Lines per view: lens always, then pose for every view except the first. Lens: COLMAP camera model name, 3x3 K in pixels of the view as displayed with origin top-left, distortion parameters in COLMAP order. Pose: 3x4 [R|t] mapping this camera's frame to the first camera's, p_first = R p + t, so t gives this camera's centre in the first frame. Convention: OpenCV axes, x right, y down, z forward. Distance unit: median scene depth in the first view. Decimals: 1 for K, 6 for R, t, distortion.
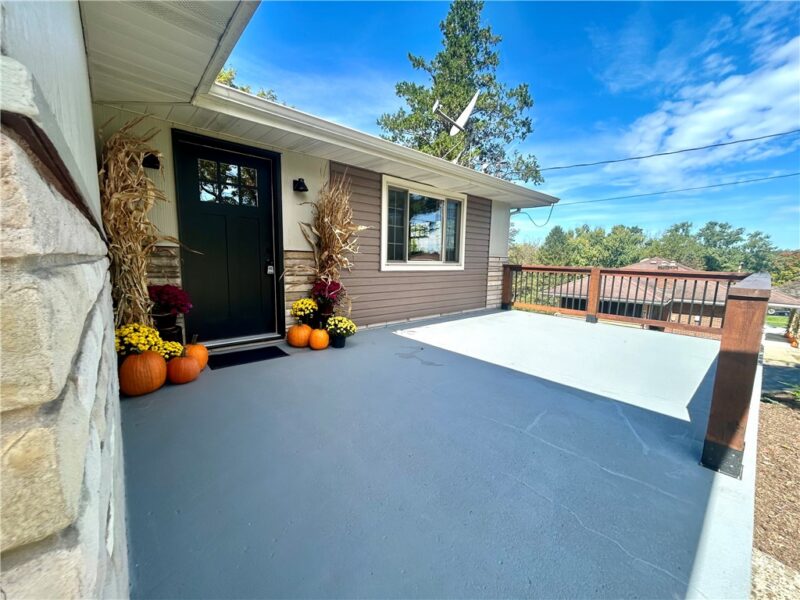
lens RADIAL K [[322.8, 0, 399.4], [0, 322.8, 299.4], [0, 0, 1]] dist [-0.003073, 0.000507]
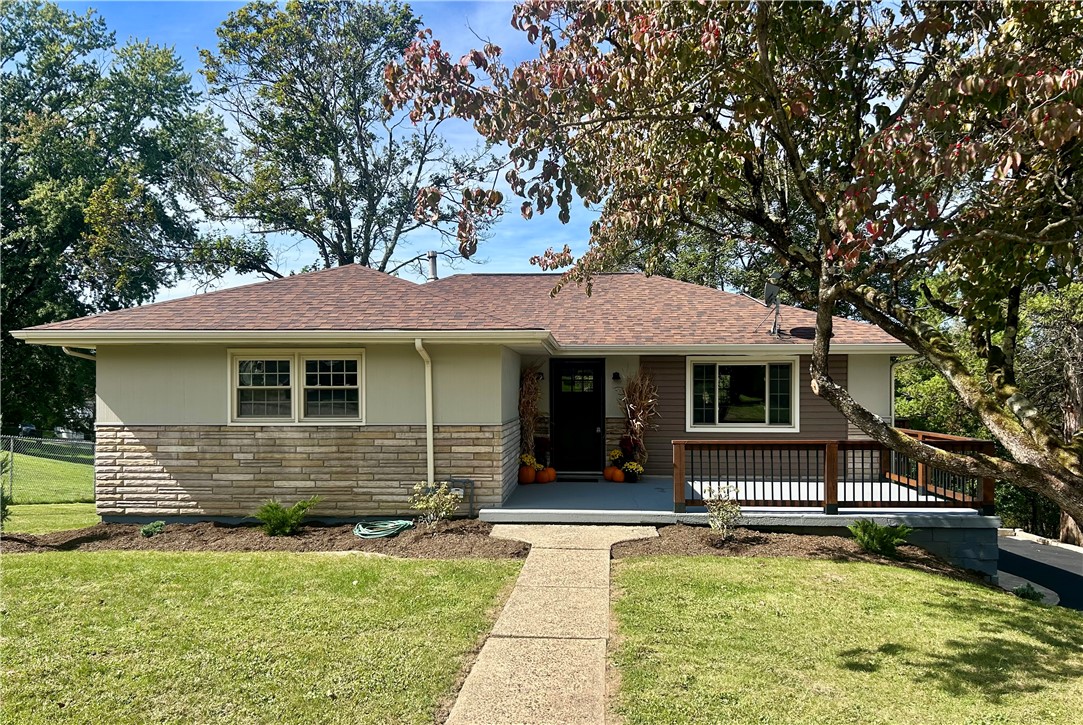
lens RADIAL K [[816.7, 0, 541.7], [0, 816.7, 365.4], [0, 0, 1]] dist [-0.001801, 0.000107]
pose [[0.718161, -0.036869, -0.694899, 2.253130], [-0.073502, 0.988990, -0.128435, 0.133131], [0.691984, 0.143313, 0.707545, -2.119820]]
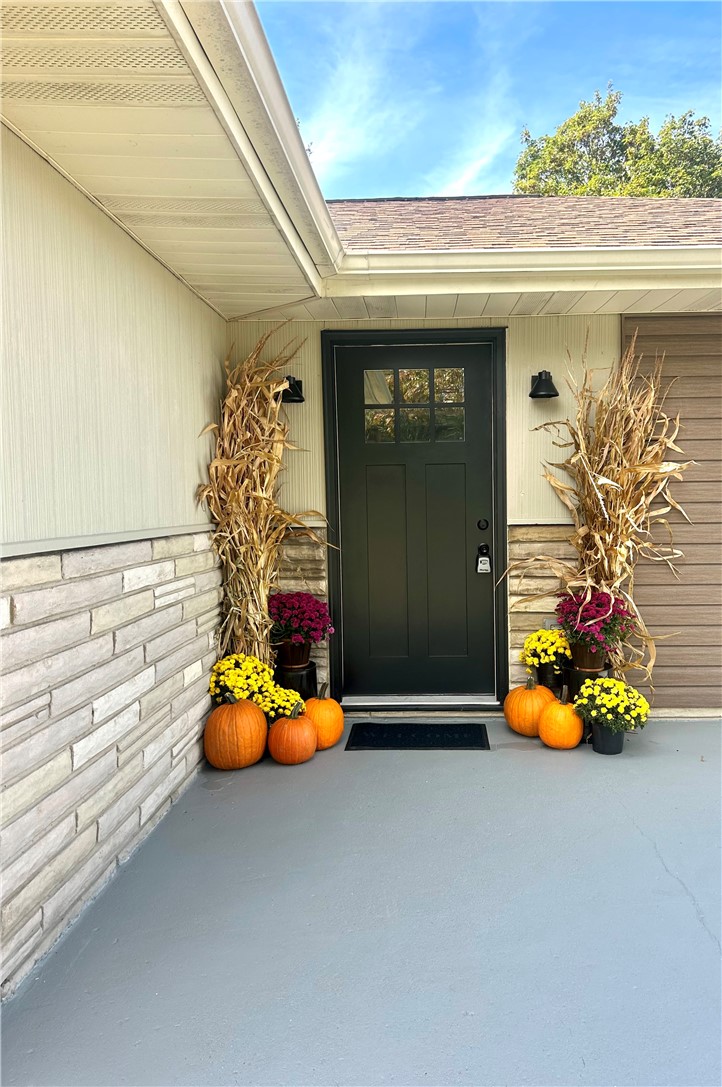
lens RADIAL K [[804.3, 0, 408.2], [0, 804.3, 546.6], [0, 0, 1]] dist [0.083751, 0.000352]
pose [[0.732539, 0.008585, -0.680671, 0.359644], [-0.057198, 0.997161, -0.048980, -0.055069], [0.678318, 0.074813, 0.730950, 0.030011]]
